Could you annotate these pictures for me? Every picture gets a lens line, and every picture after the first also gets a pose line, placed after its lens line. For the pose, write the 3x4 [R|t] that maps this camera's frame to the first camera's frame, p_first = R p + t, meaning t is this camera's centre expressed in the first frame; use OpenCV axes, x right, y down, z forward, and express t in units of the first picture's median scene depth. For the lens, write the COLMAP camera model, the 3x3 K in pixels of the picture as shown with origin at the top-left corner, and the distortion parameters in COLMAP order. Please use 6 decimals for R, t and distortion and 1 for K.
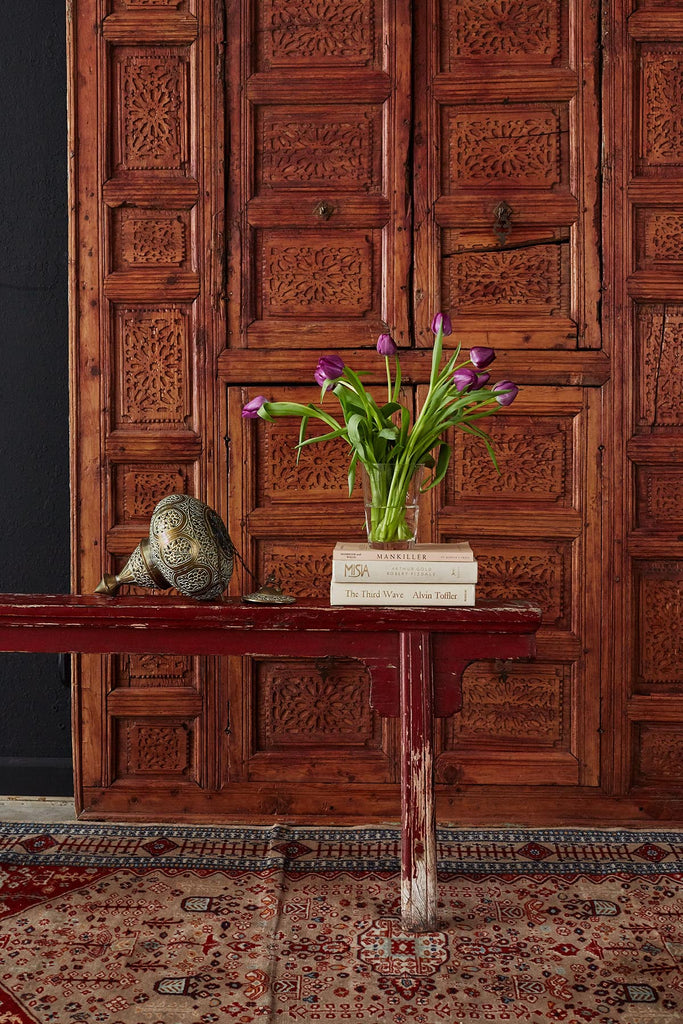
lens RADIAL K [[1535.2, 0, 313.6], [0, 1535.2, 524.5], [0, 0, 1]] dist [-0.030885, 0.000000]
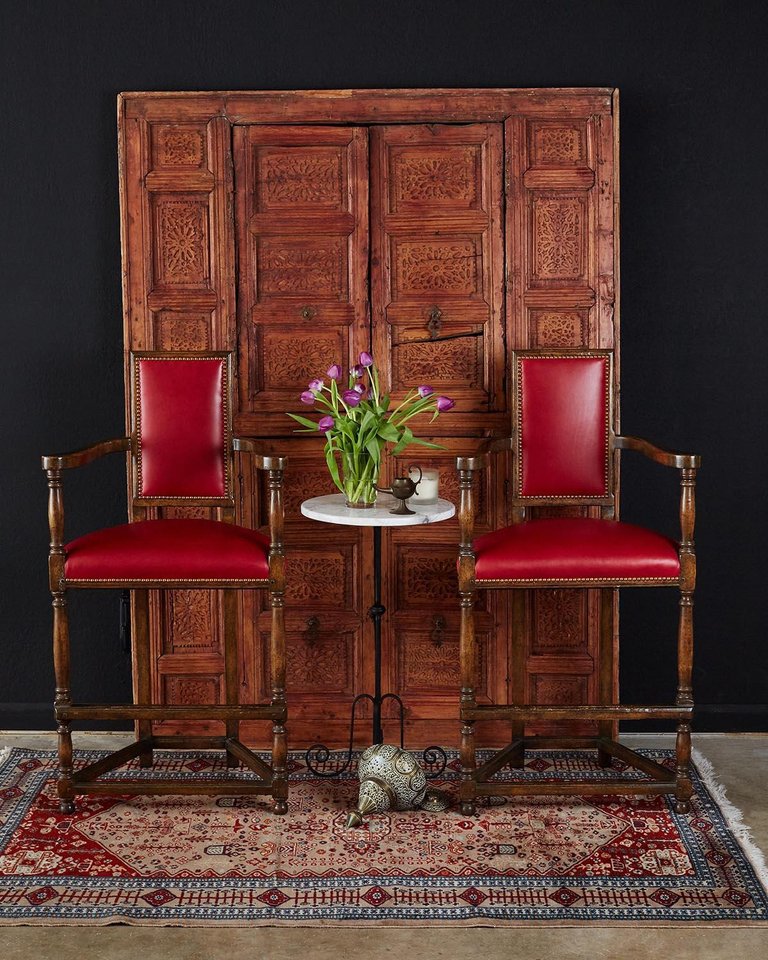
lens RADIAL K [[1864.8, 0, 353.3], [0, 1864.8, 536.6], [0, 0, 1]] dist [-0.025378, 0.000000]
pose [[0.999794, -0.012223, 0.016231, 0.018430], [0.010887, 0.996735, 0.079999, -0.137265], [-0.017156, -0.079806, 0.996663, -0.702988]]
